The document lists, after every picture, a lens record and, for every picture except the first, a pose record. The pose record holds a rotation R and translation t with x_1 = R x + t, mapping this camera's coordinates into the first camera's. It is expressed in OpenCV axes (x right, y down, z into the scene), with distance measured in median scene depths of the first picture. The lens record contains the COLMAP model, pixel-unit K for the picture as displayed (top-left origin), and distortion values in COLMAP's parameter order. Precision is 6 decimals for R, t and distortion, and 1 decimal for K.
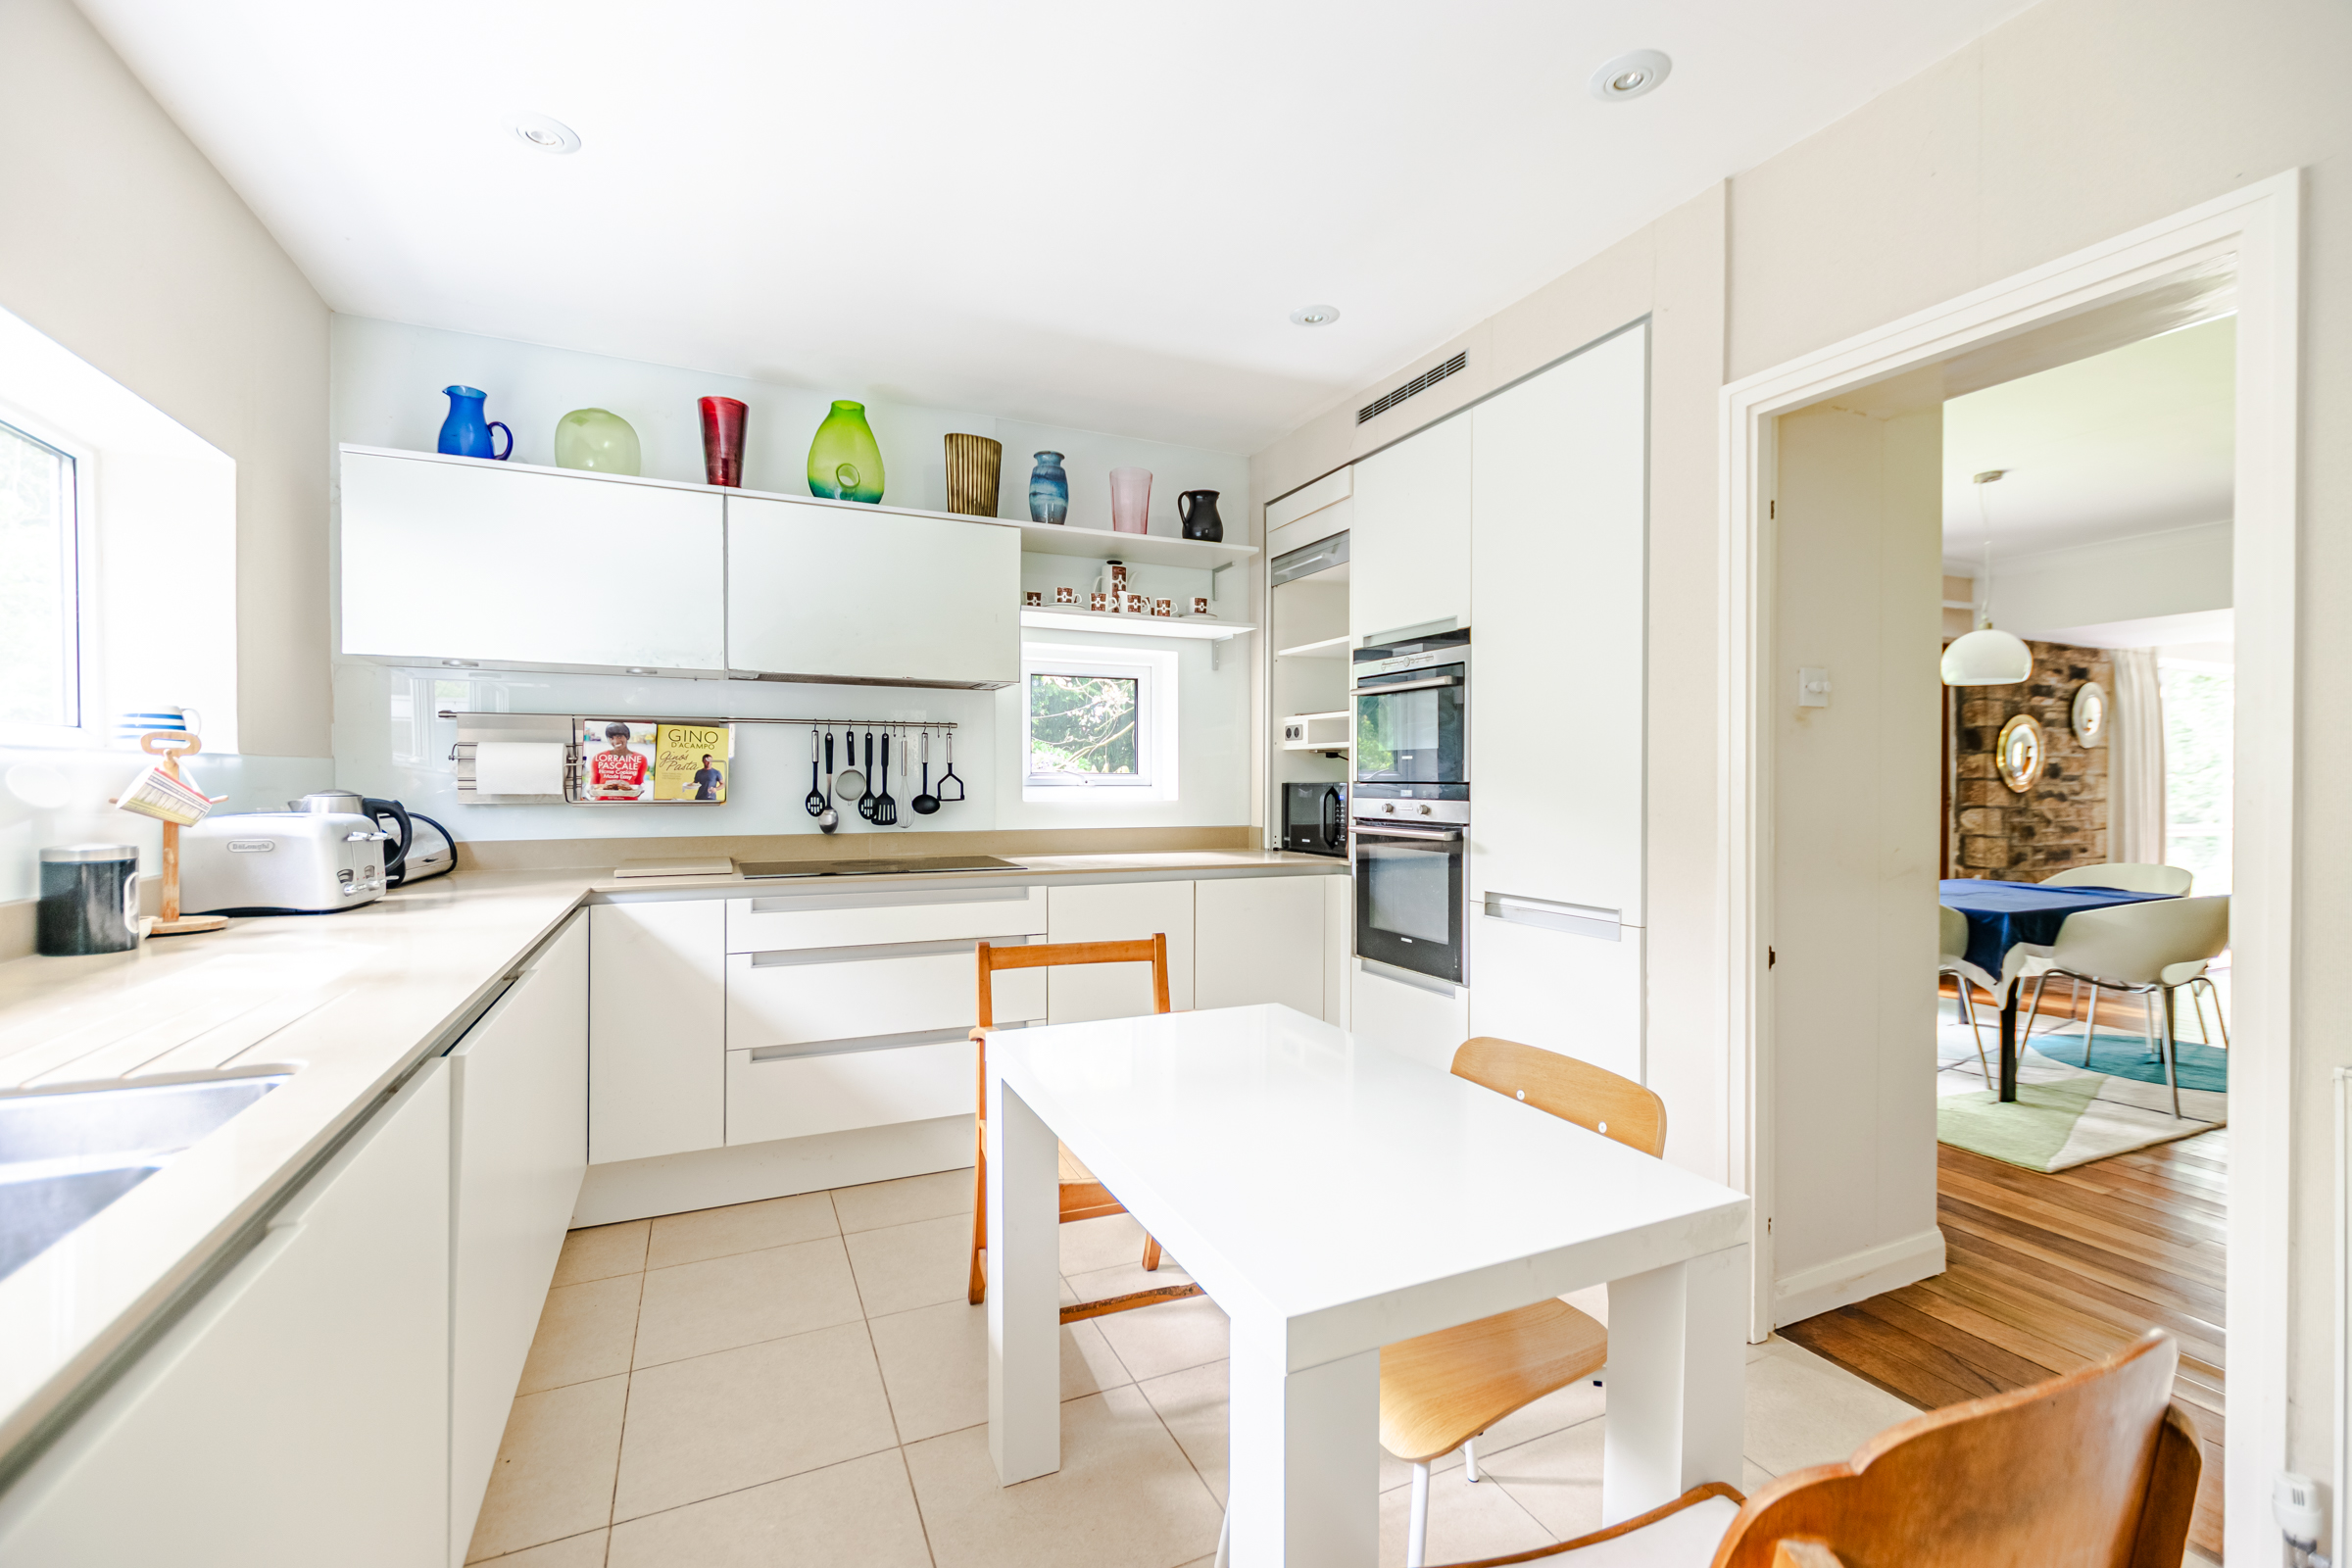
lens RADIAL K [[1012.6, 0, 1181.4], [0, 1012.6, 788.2], [0, 0, 1]] dist [0.004486, -0.001200]
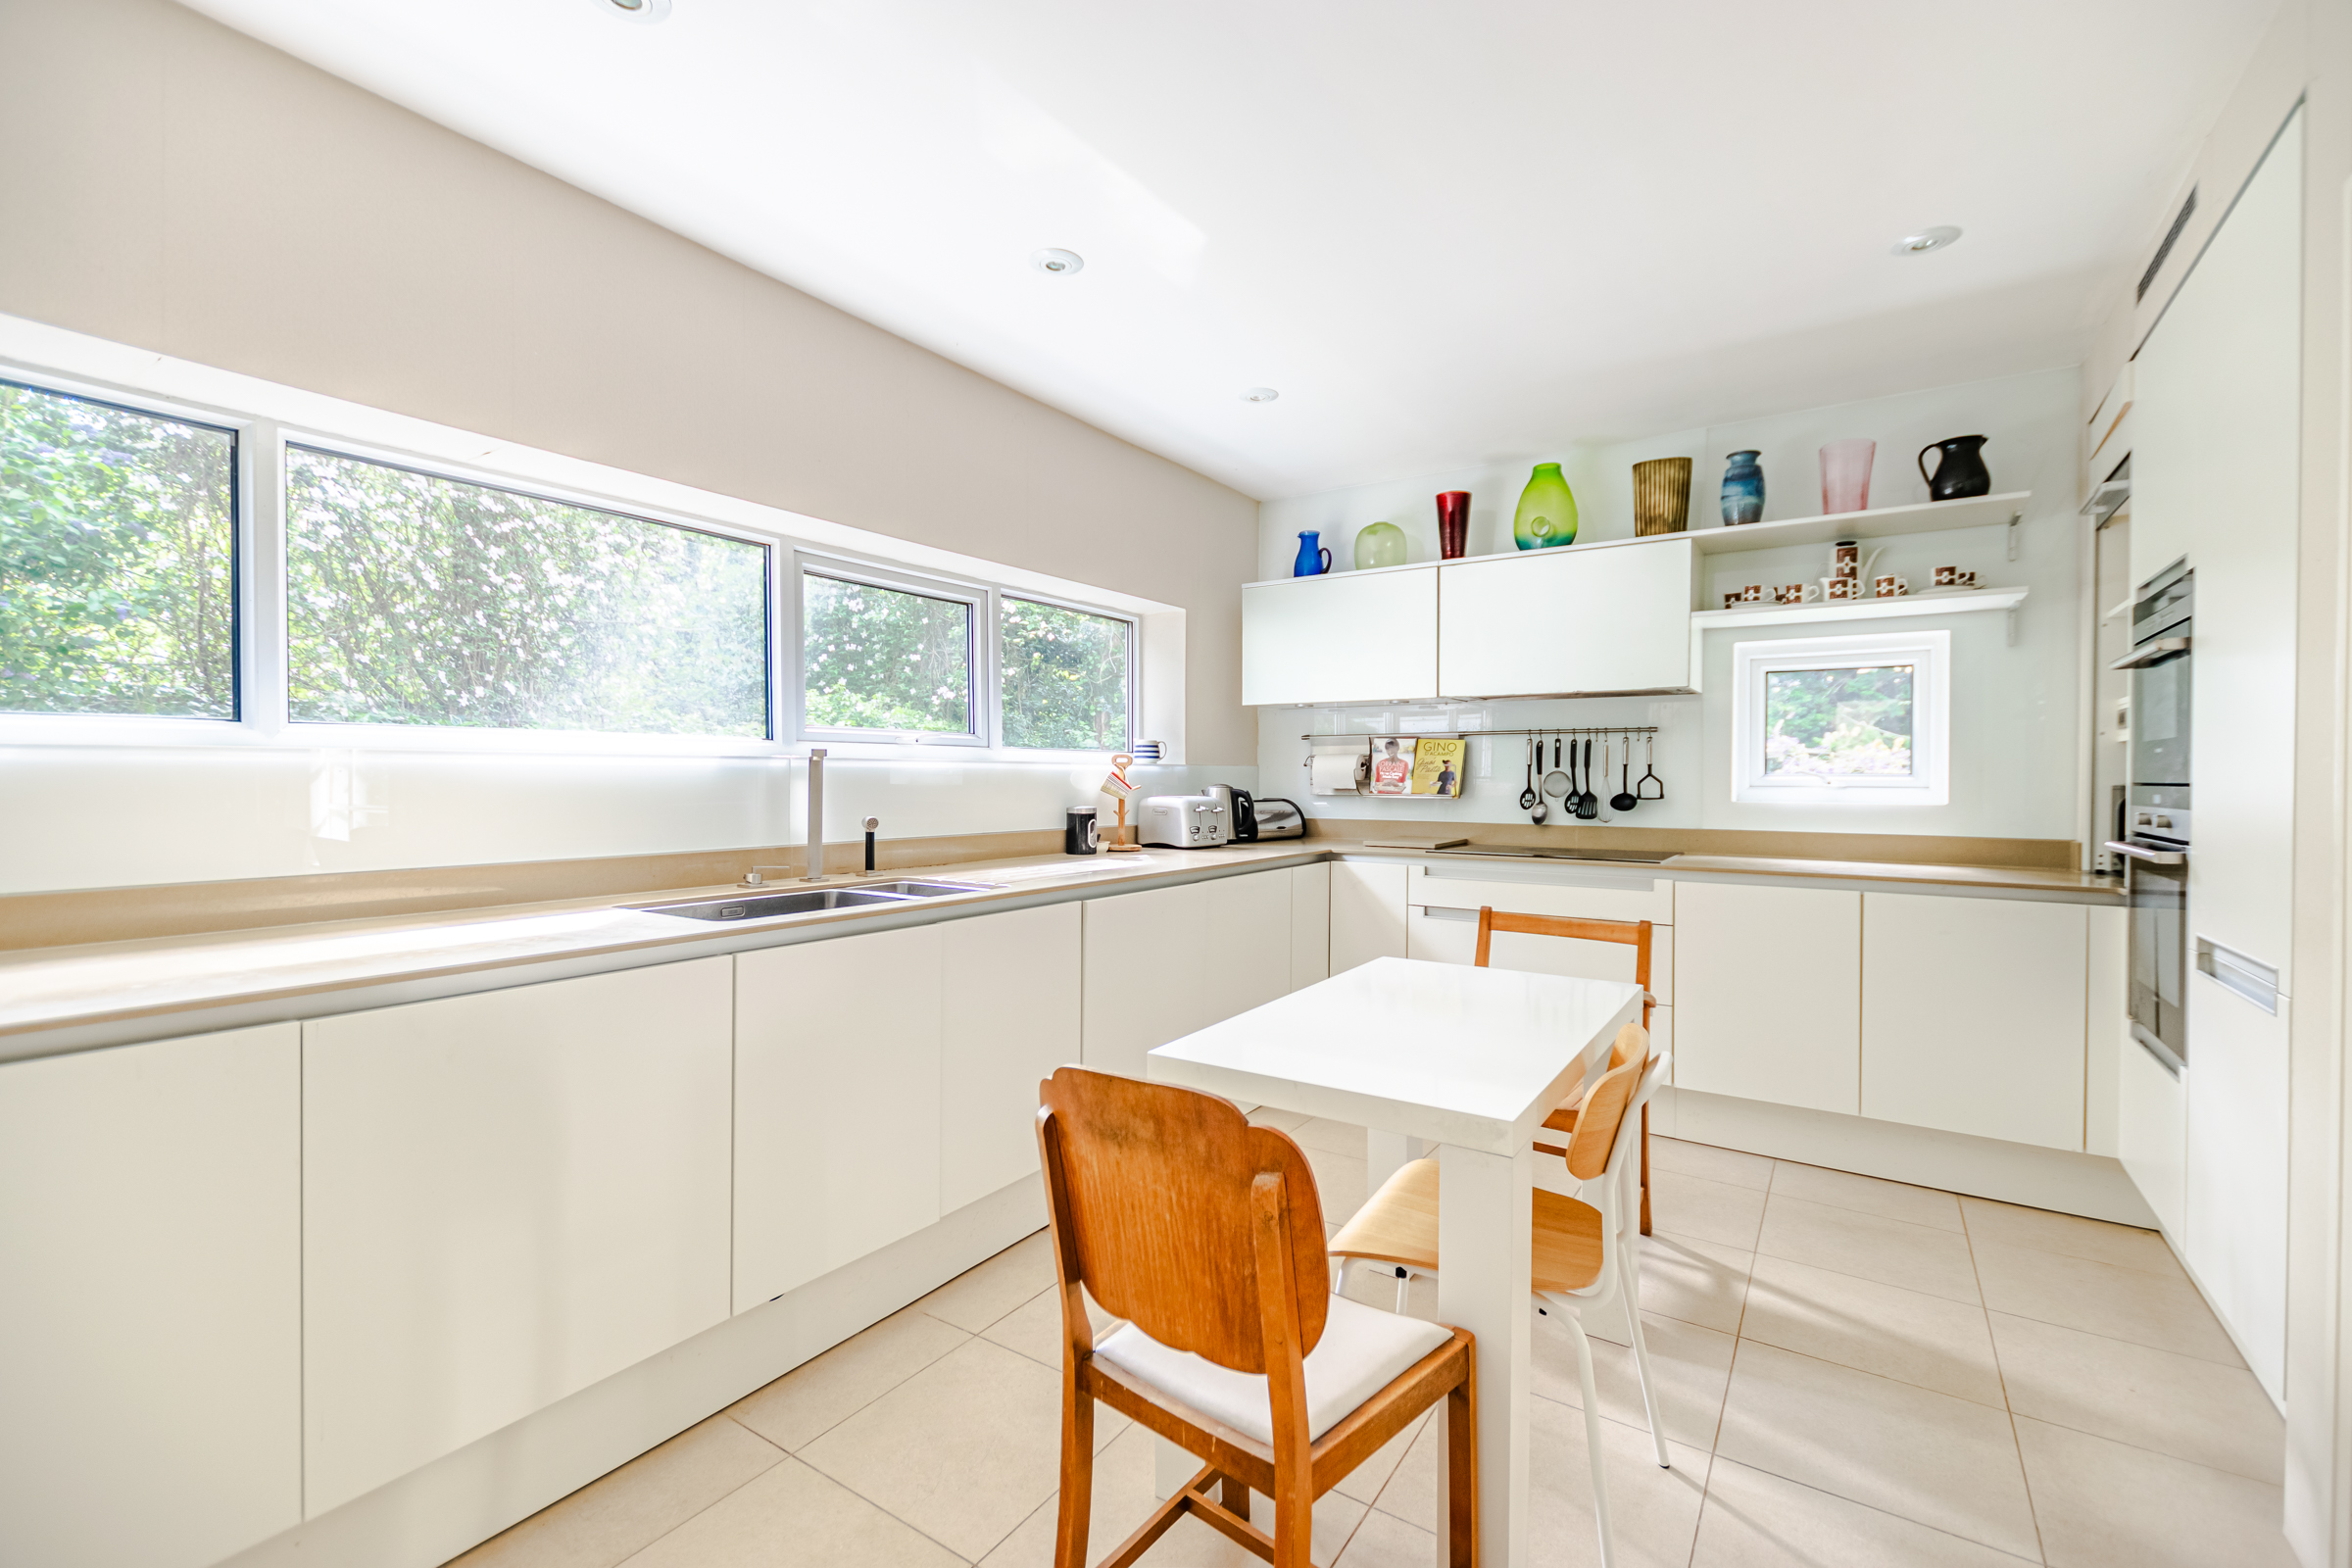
lens RADIAL K [[1012.6, 0, 1181.4], [0, 1012.6, 788.2], [0, 0, 1]] dist [0.004486, -0.001200]
pose [[0.521463, 0.009176, -0.853225, 0.451329], [-0.011964, 0.999923, 0.003442, 0.002760], [0.853190, 0.008413, 0.521532, 0.010376]]
